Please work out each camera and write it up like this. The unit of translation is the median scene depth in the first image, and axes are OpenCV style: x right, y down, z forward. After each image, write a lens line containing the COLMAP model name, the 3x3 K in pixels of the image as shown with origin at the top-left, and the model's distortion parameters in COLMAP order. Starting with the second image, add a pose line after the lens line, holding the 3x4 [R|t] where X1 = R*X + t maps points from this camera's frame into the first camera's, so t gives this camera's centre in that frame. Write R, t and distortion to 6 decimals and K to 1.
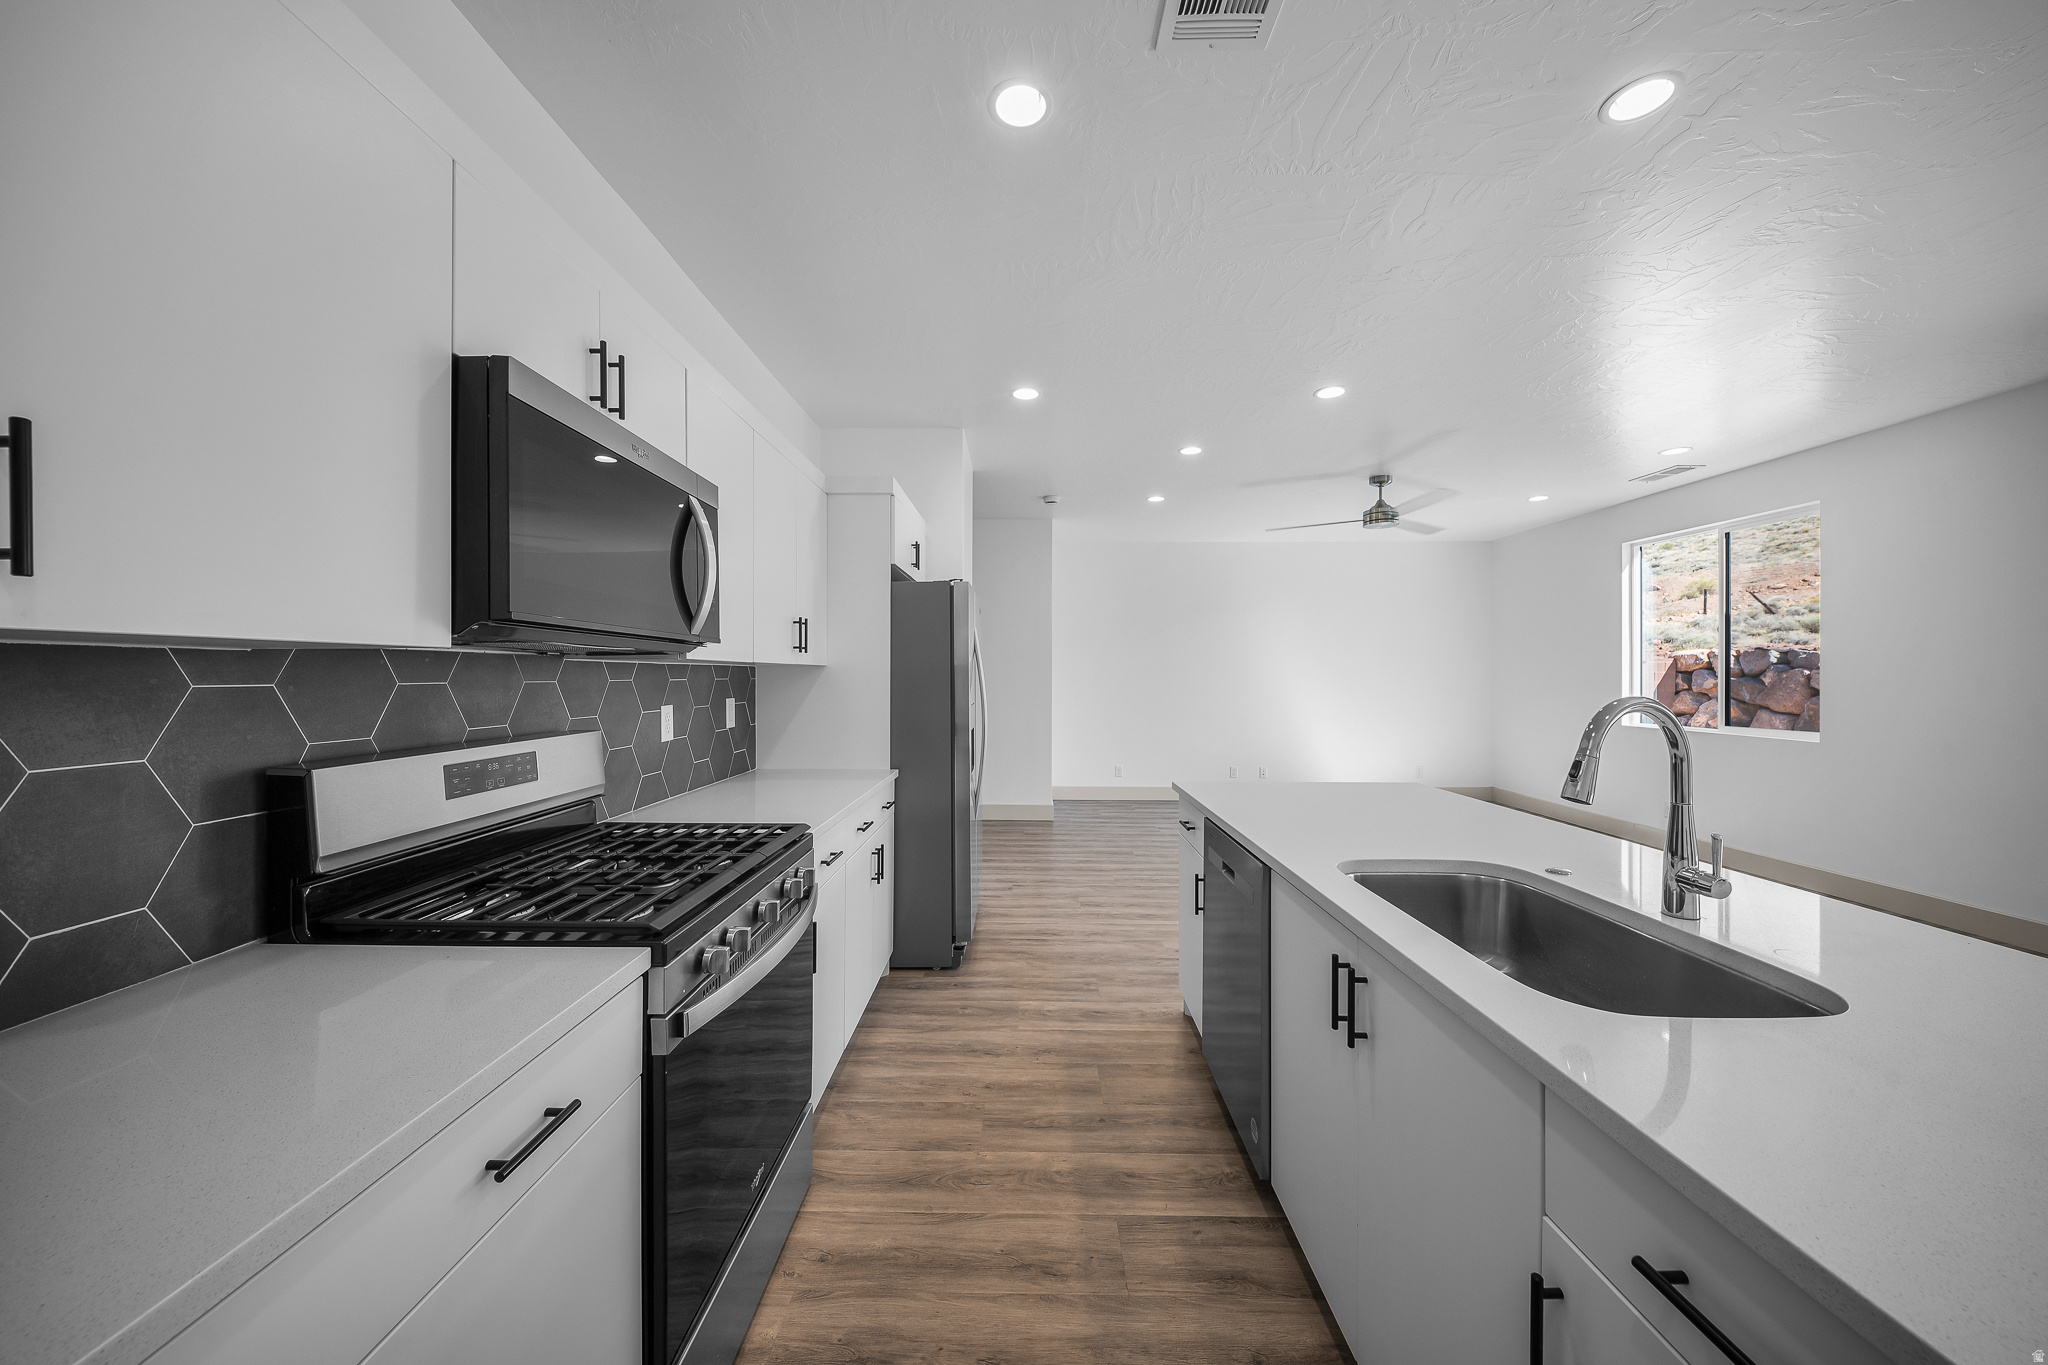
lens RADIAL K [[717.6, 0, 1024.7], [0, 717.6, 673.3], [0, 0, 1]] dist [0.001466, -0.004443]
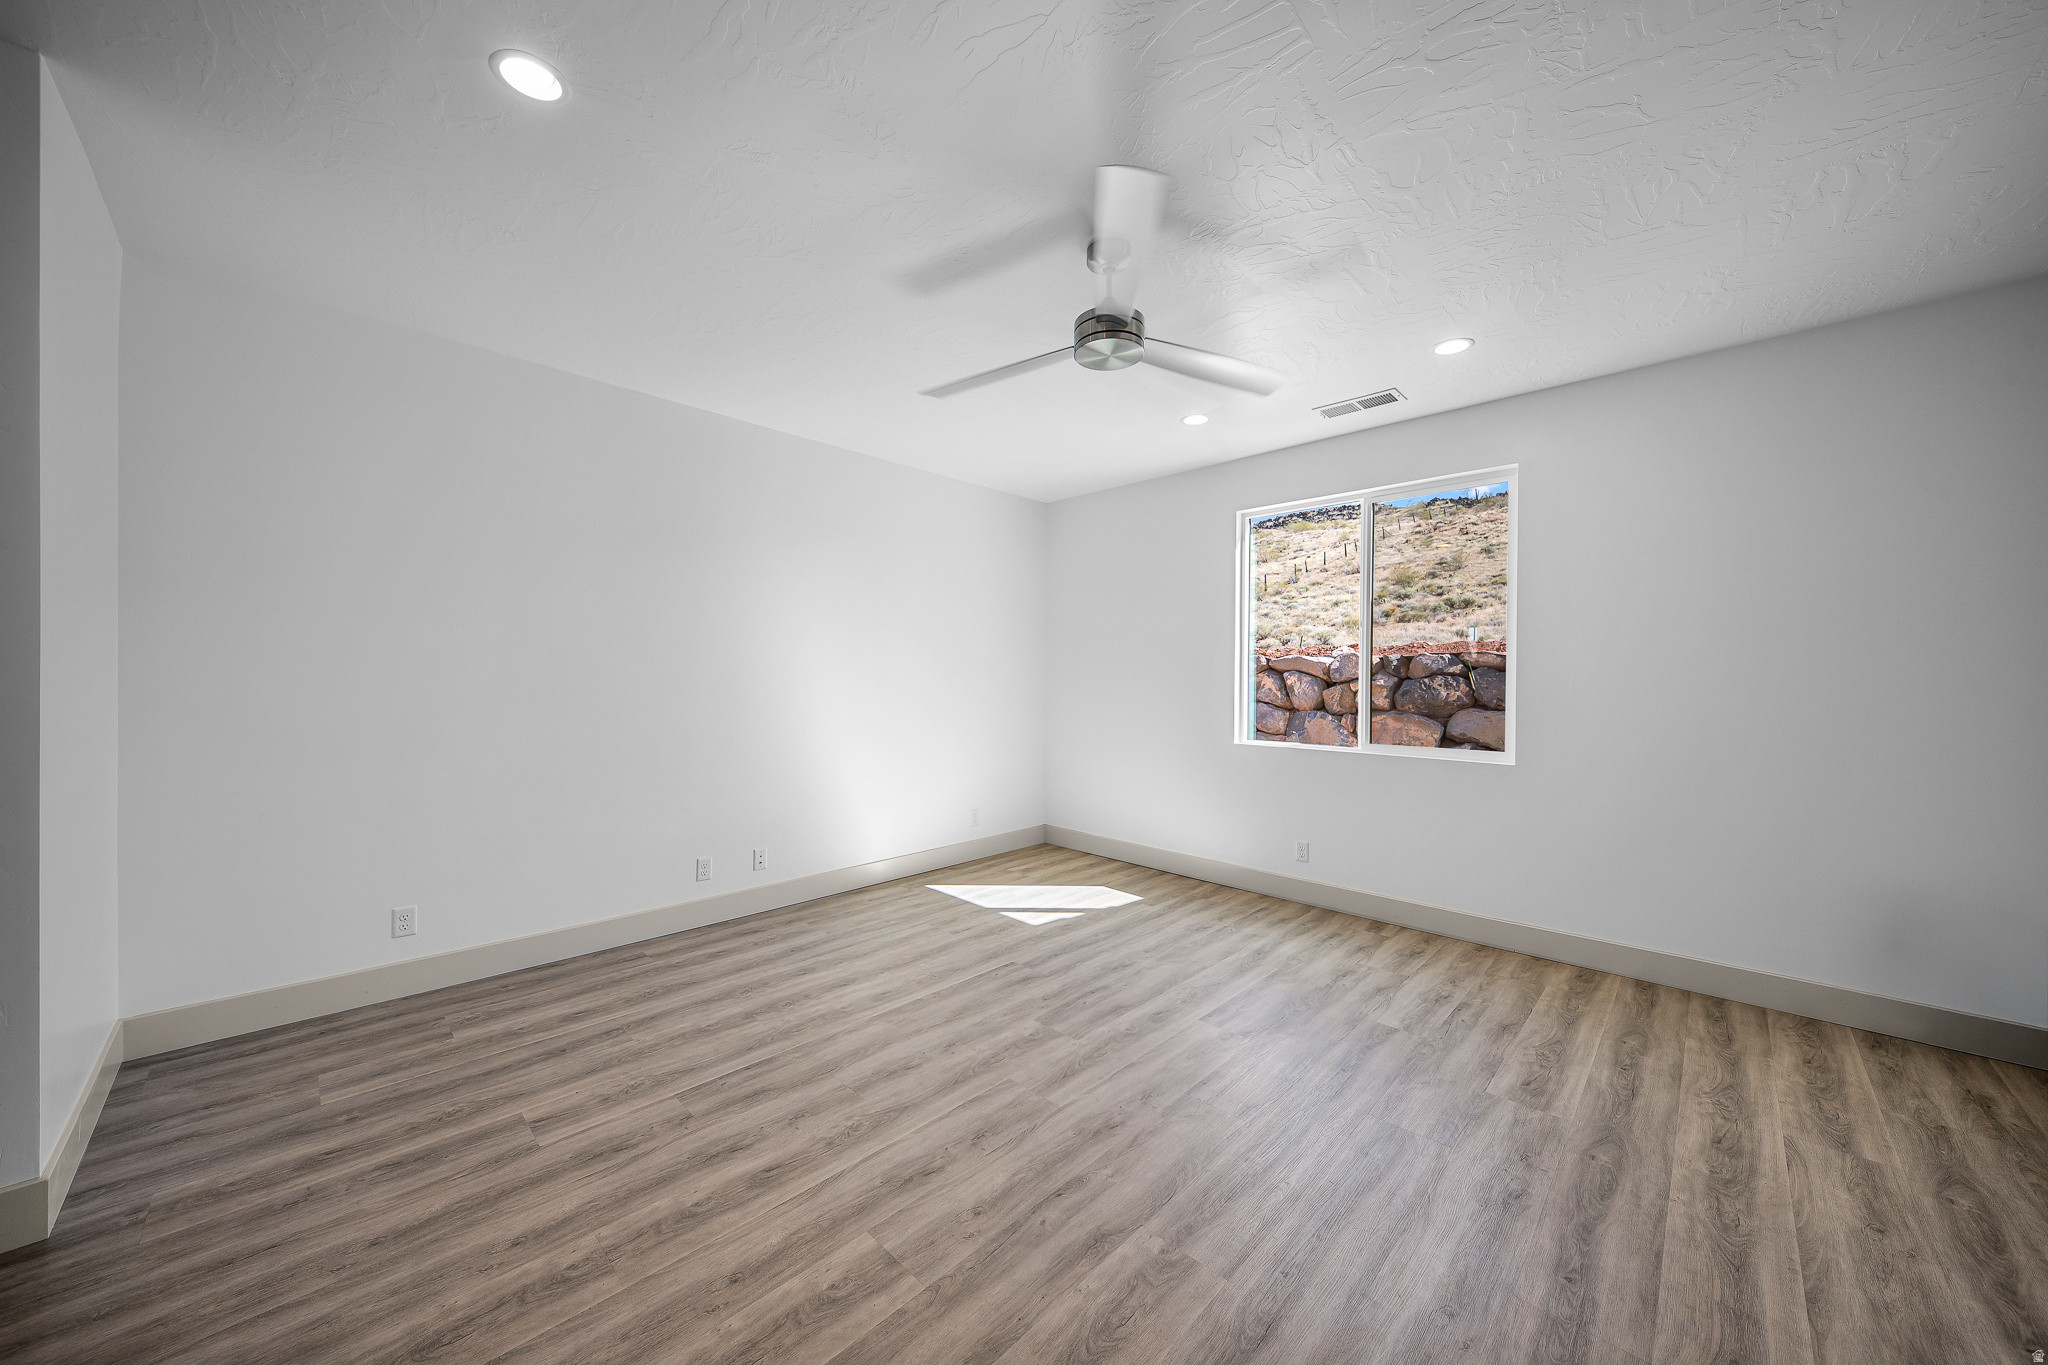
lens RADIAL K [[717.6, 0, 1024.7], [0, 717.6, 673.3], [0, 0, 1]] dist [0.001466, -0.004443]
pose [[0.695335, 0.006000, 0.718661, 0.109716], [-0.004271, 0.999982, -0.004217, 0.000196], [-0.718673, -0.000137, 0.695348, 0.620991]]
